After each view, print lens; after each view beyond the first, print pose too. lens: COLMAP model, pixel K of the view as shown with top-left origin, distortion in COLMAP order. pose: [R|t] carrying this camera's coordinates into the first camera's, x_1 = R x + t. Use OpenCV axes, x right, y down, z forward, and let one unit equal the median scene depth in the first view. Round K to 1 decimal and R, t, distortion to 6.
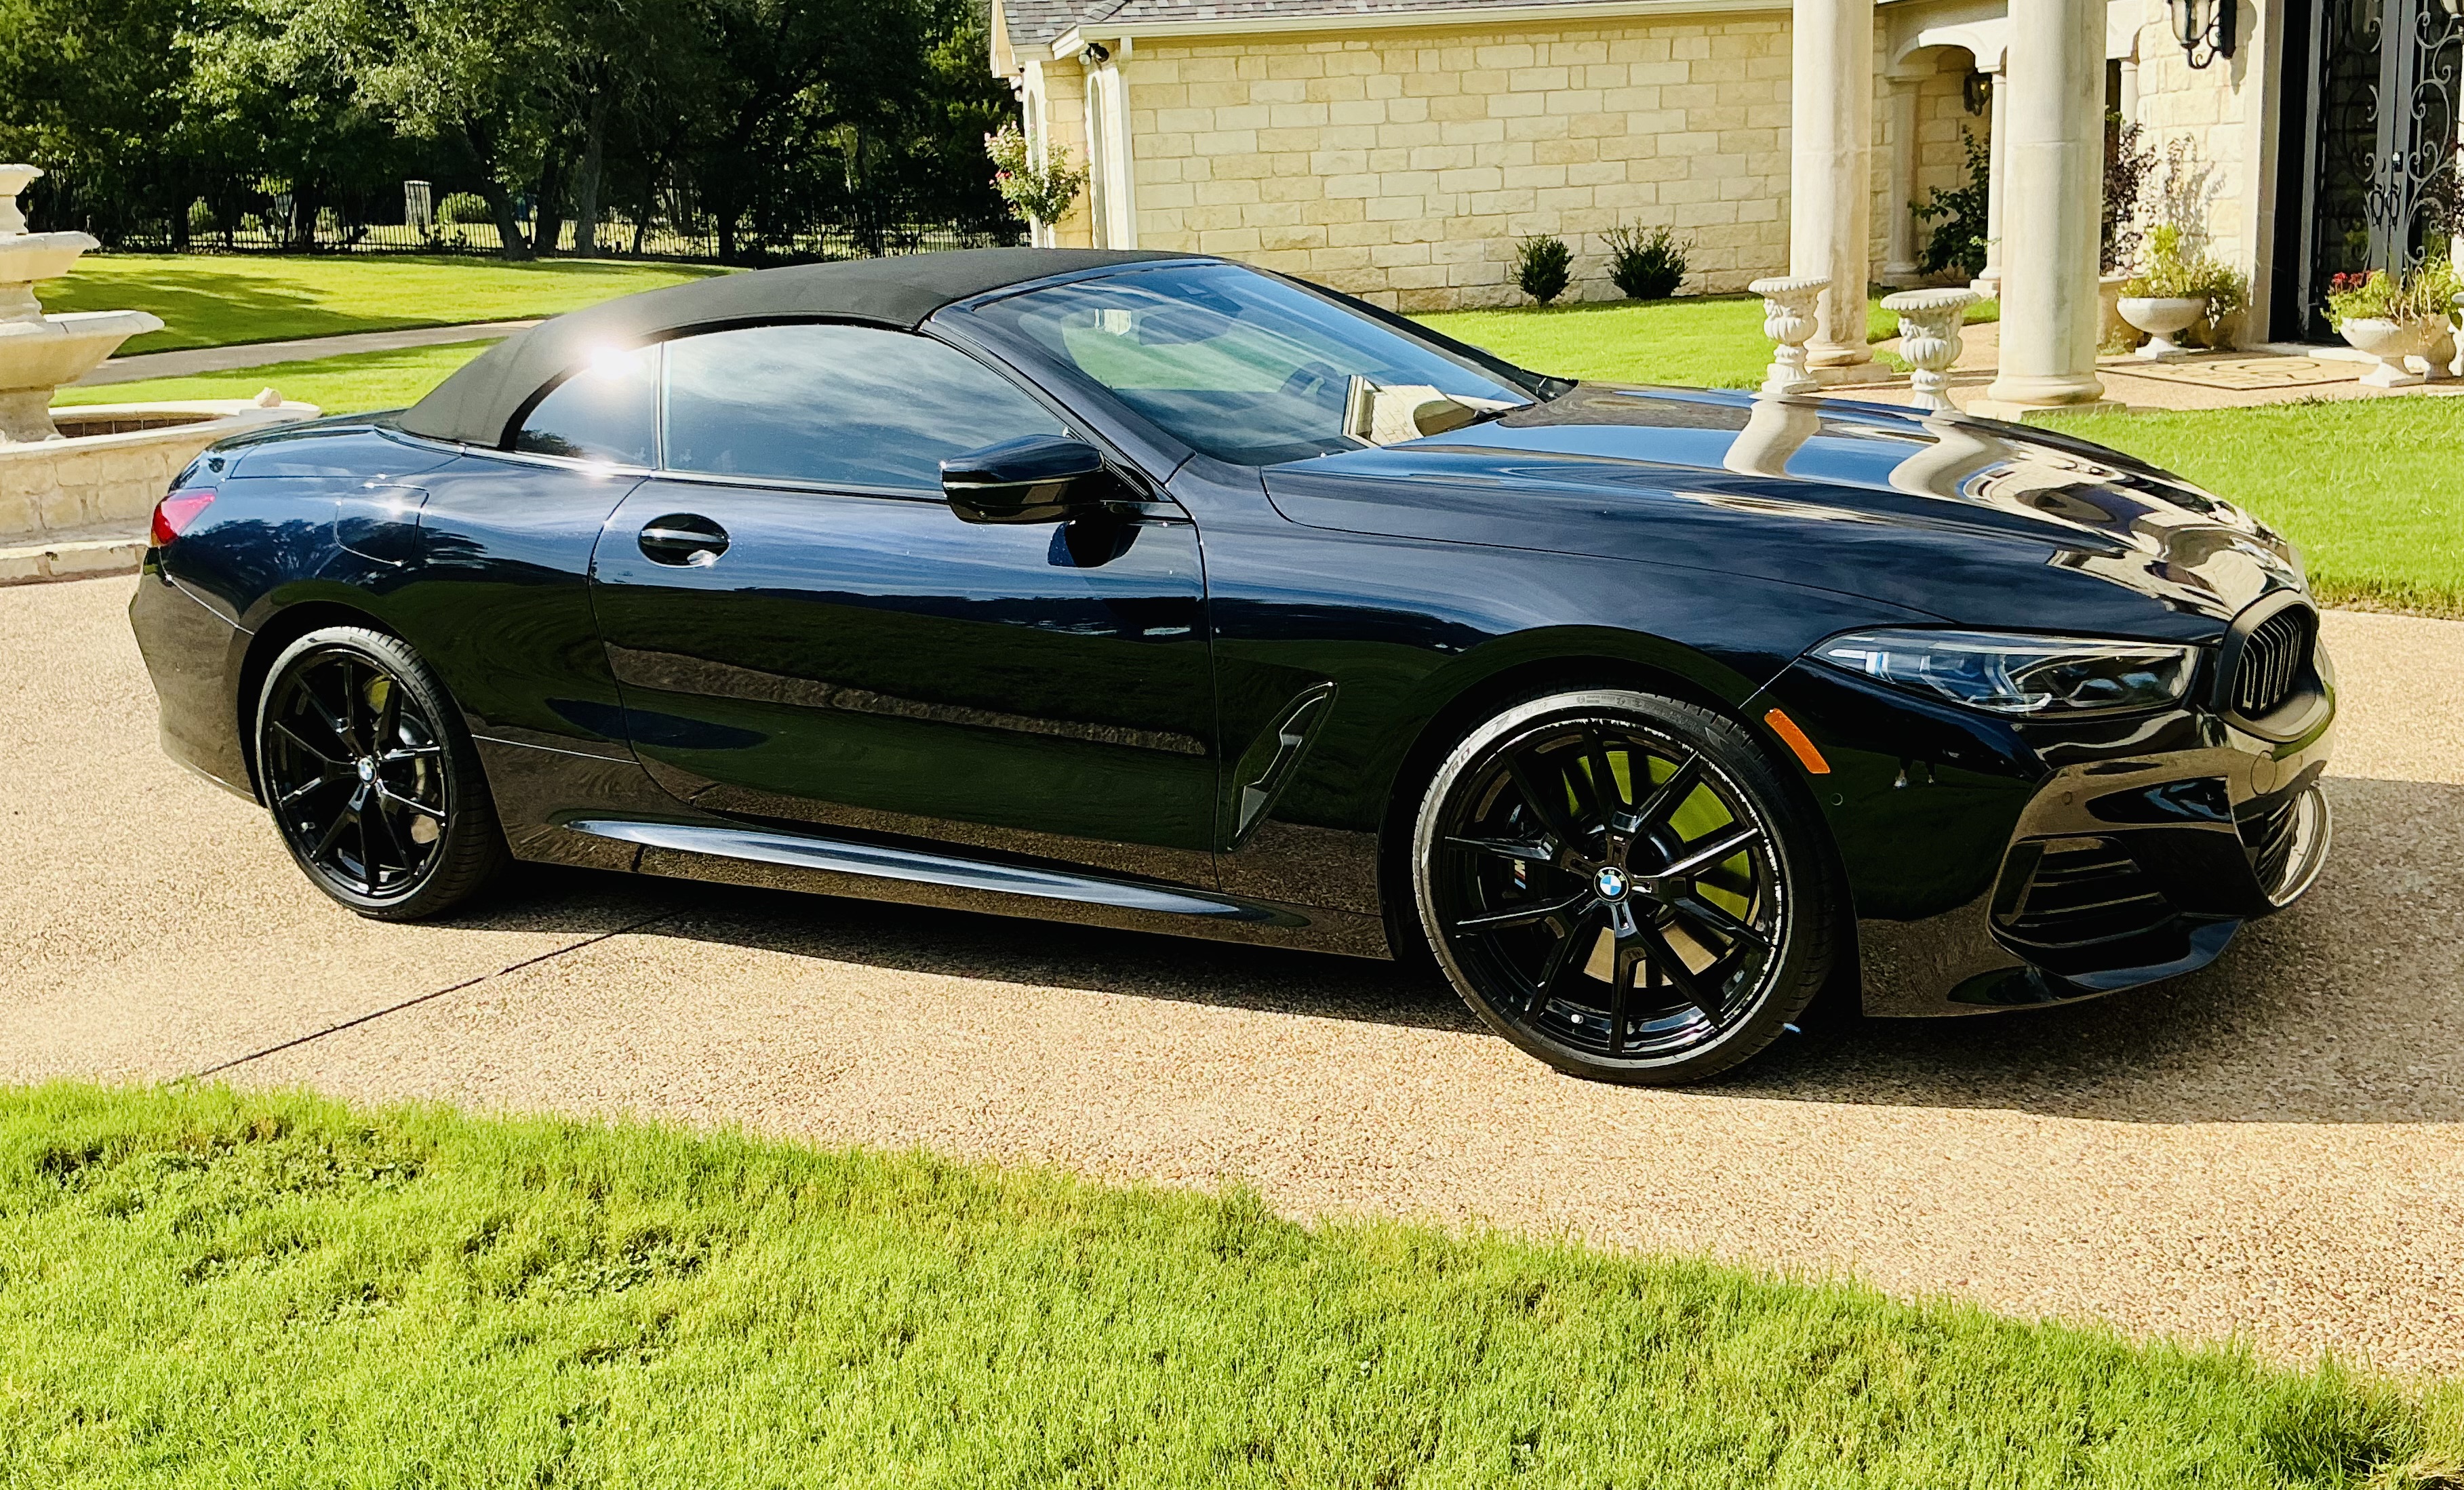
lens RADIAL K [[2312.2, 0, 1210.0], [0, 2312.2, 770.9], [0, 0, 1]] dist [0.066860, 0.000000]
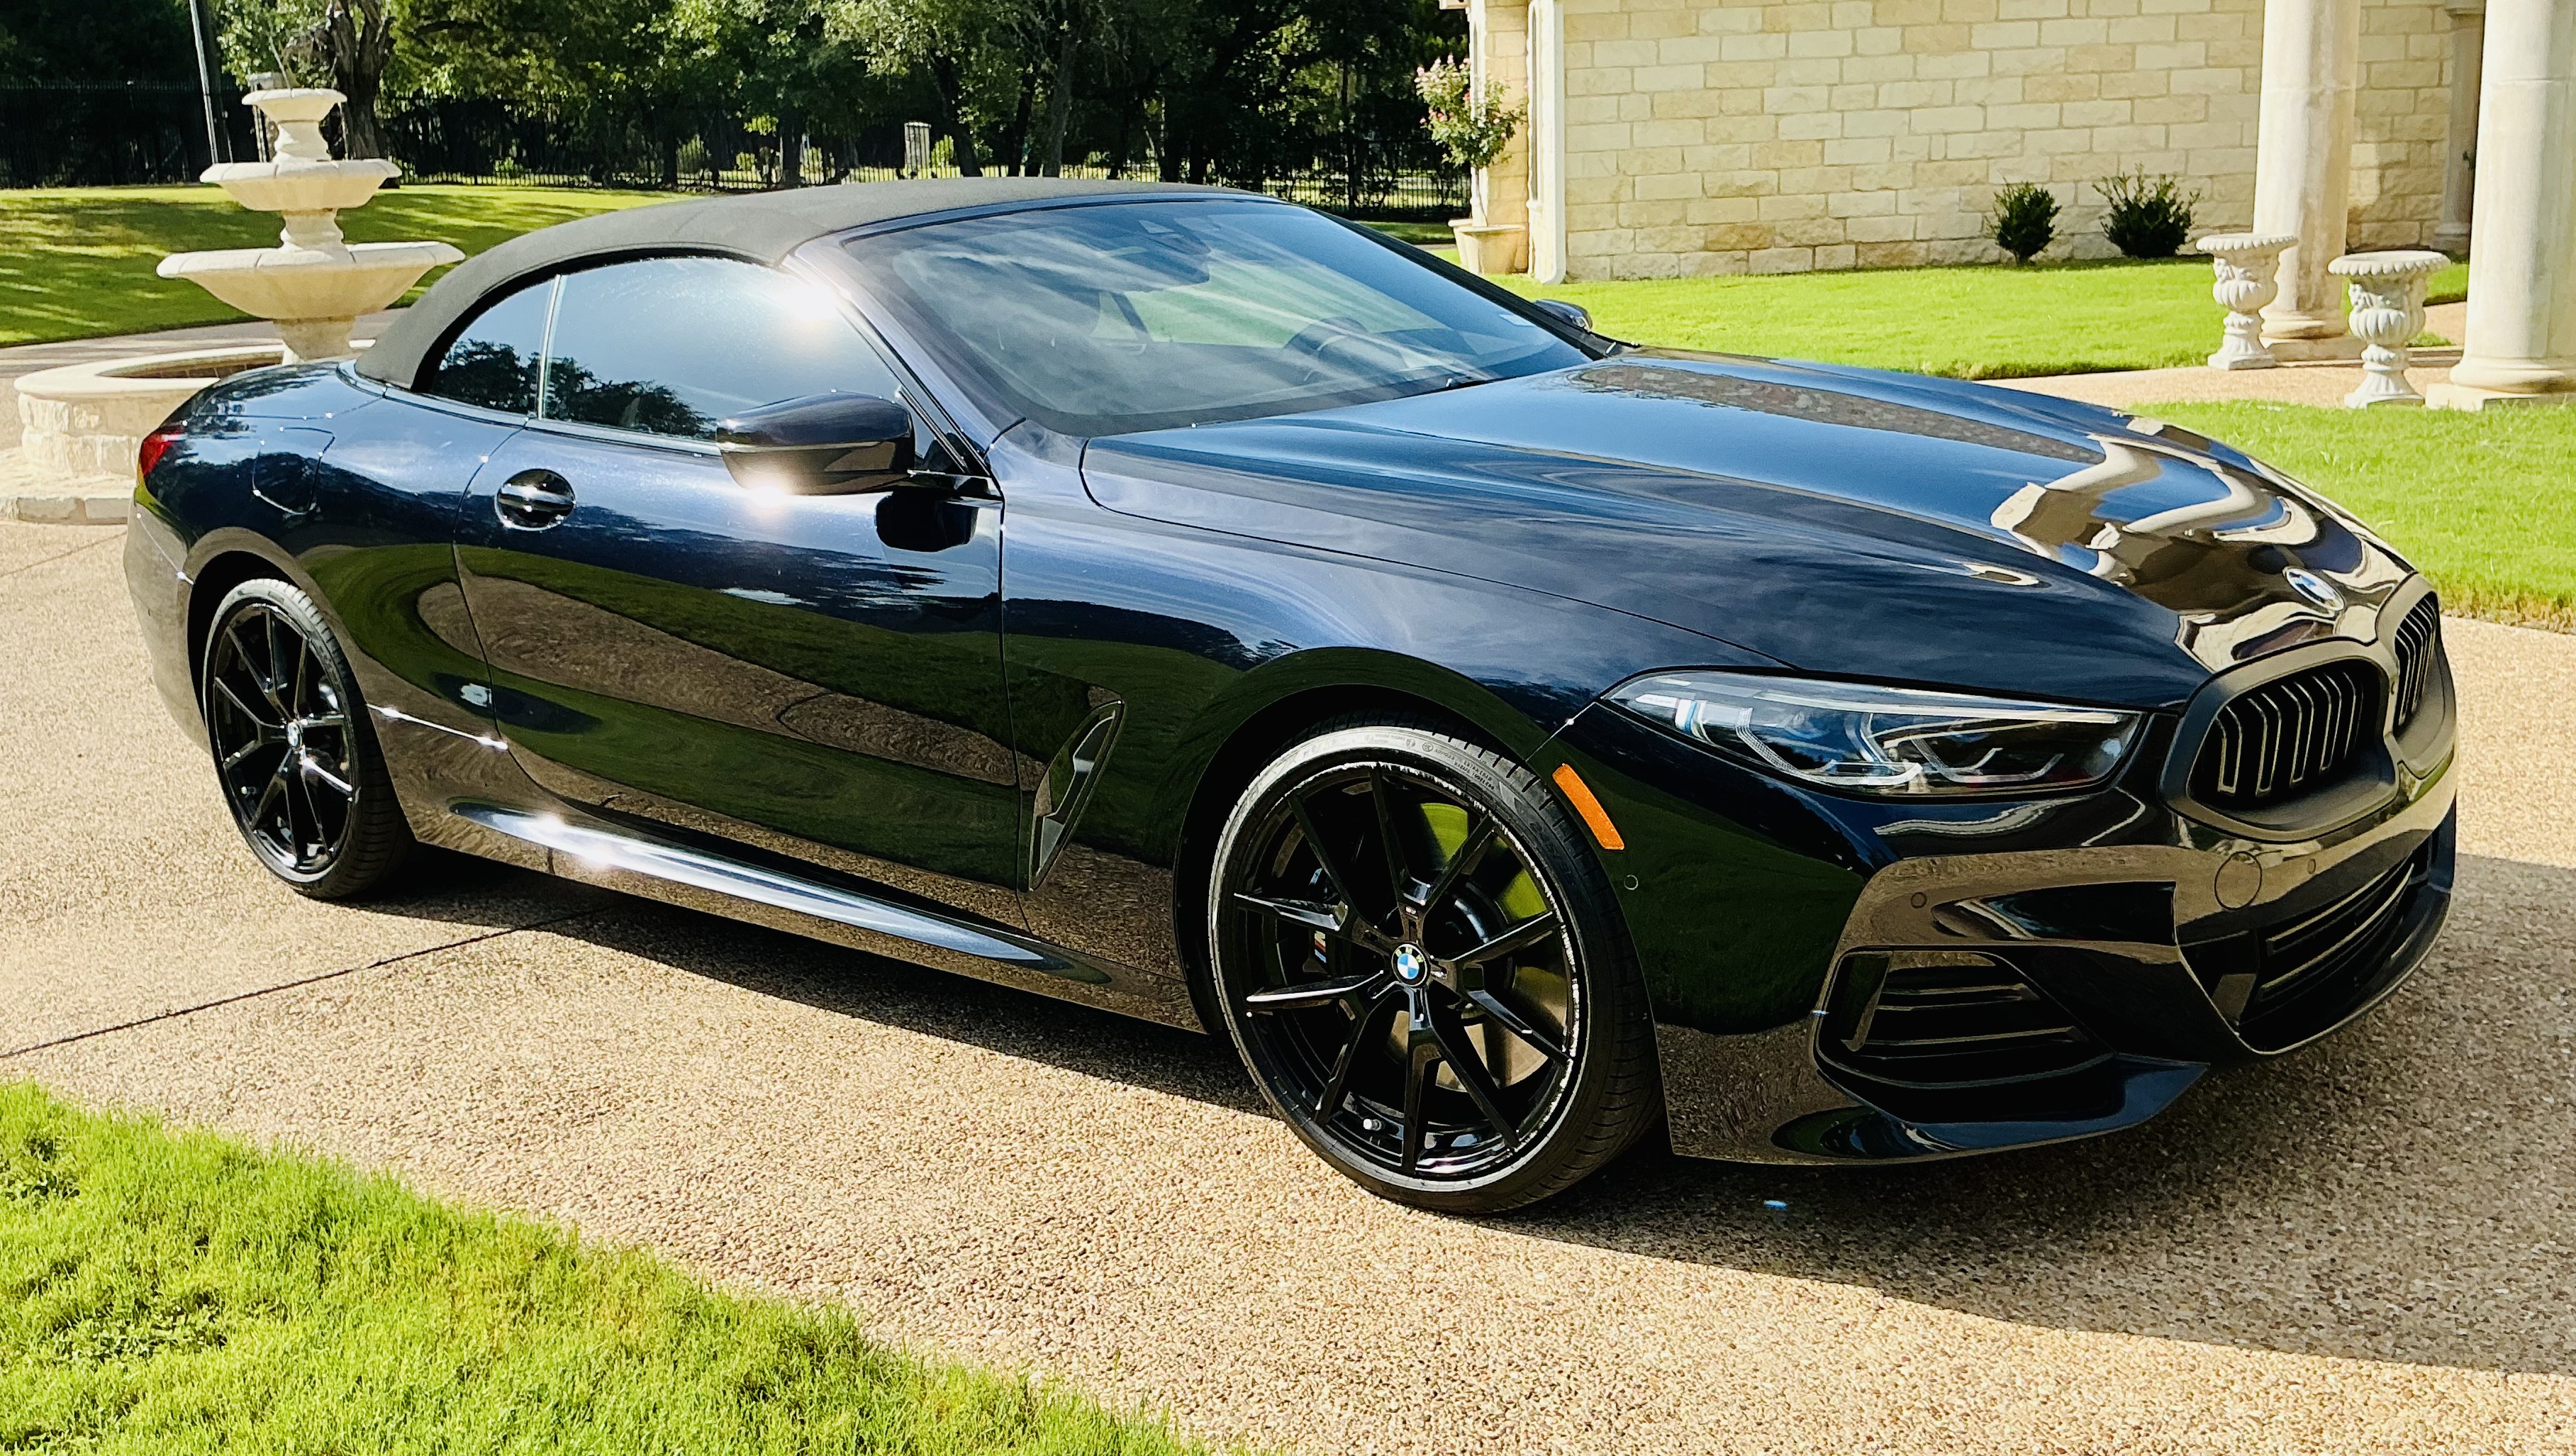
lens RADIAL K [[2437.4, 0, 1298.4], [0, 2437.4, 791.4], [0, 0, 1]] dist [0.053107, 0.000000]
pose [[0.983263, 0.057195, -0.172979, 0.088251], [-0.054110, 0.998281, 0.022499, -0.009283], [0.173969, -0.012762, 0.984668, 0.046469]]
